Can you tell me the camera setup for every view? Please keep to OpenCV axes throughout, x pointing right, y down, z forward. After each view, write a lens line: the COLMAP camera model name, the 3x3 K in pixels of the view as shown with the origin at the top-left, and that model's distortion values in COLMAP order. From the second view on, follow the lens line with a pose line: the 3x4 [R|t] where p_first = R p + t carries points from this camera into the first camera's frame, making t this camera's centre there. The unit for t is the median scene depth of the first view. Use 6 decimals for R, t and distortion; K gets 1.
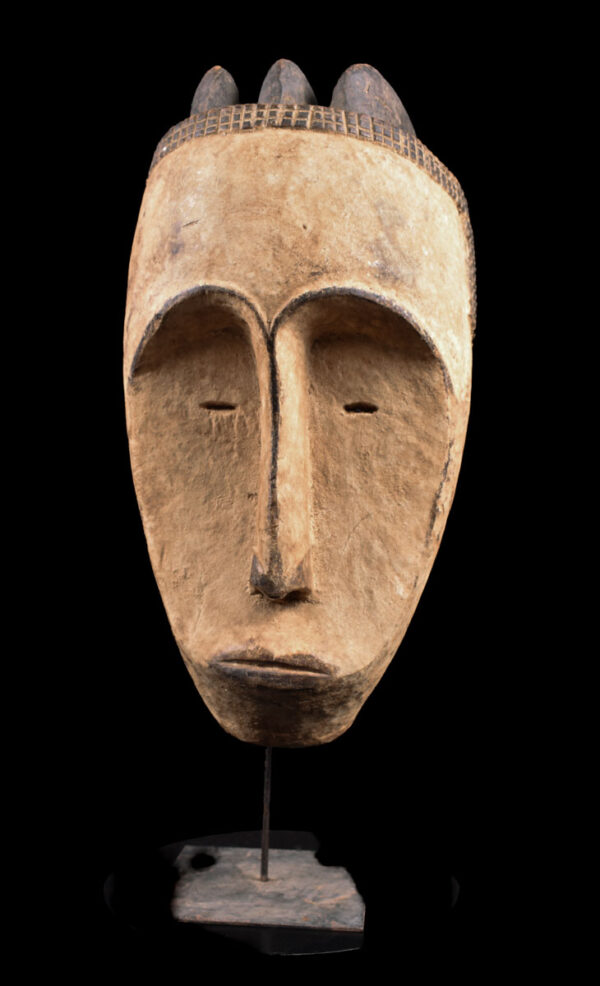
lens RADIAL K [[1055.3, 0, 252.3], [0, 1055.3, 509.6], [0, 0, 1]] dist [-0.074335, 0.000000]
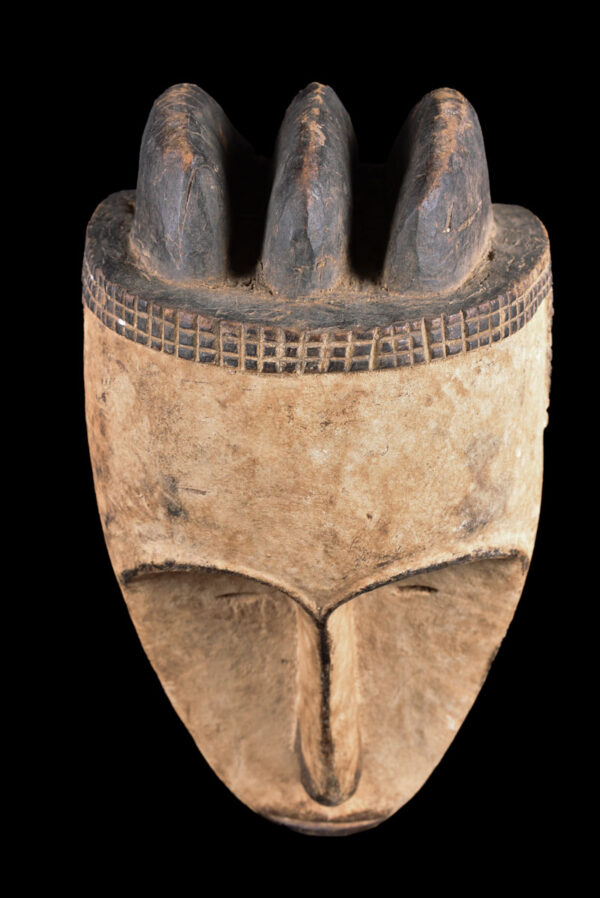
lens RADIAL K [[917.5, 0, 299.4], [0, 917.5, 446.9], [0, 0, 1]] dist [-0.077404, 0.000000]
pose [[0.984828, -0.132915, 0.111566, -0.051883], [0.044497, 0.814843, 0.577972, -0.609725], [-0.167730, -0.564239, 0.808394, 0.513478]]
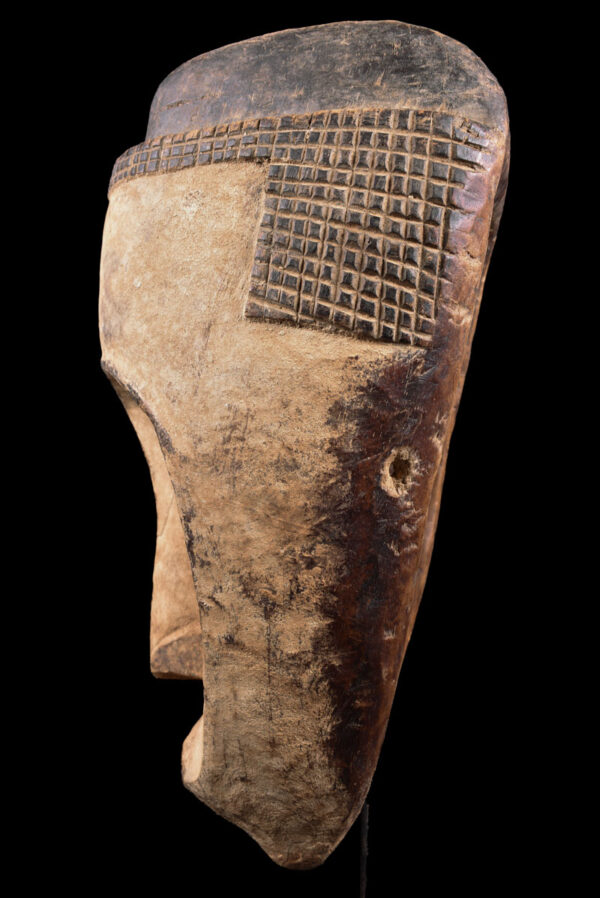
lens RADIAL K [[917.5, 0, 301.5], [0, 917.5, 445.6], [0, 0, 1]] dist [-0.077404, 0.000000]
pose [[-0.018156, -0.059475, -0.998065, 0.847496], [0.071256, 0.995614, -0.060626, -0.068442], [0.997293, -0.072219, -0.013838, 1.111198]]
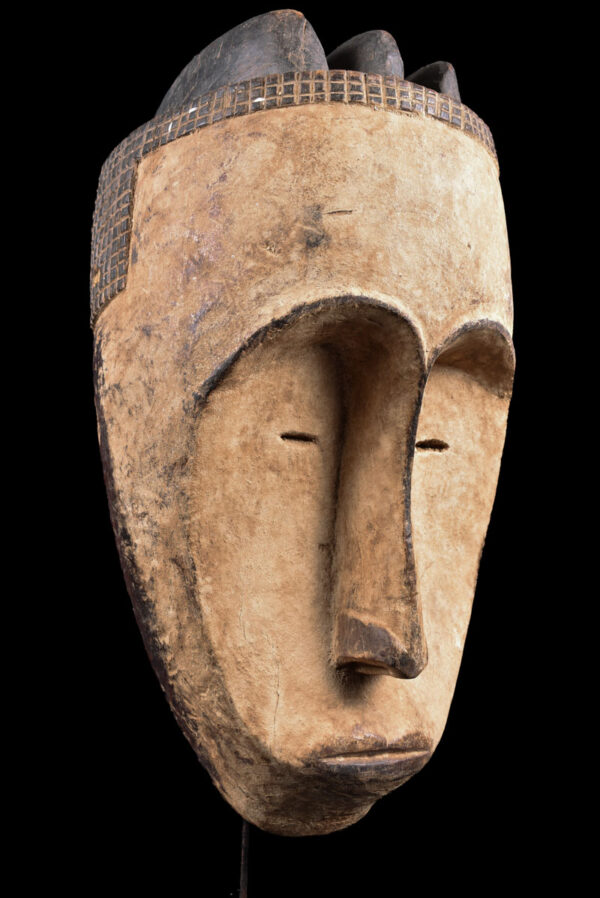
lens RADIAL K [[917.5, 0, 300.1], [0, 917.5, 449.1], [0, 0, 1]] dist [-0.077404, 0.000000]
pose [[0.768787, 0.014381, 0.639344, -0.493553], [-0.026840, 0.999592, 0.009791, -0.099776], [-0.638942, -0.024687, 0.768859, 0.478307]]
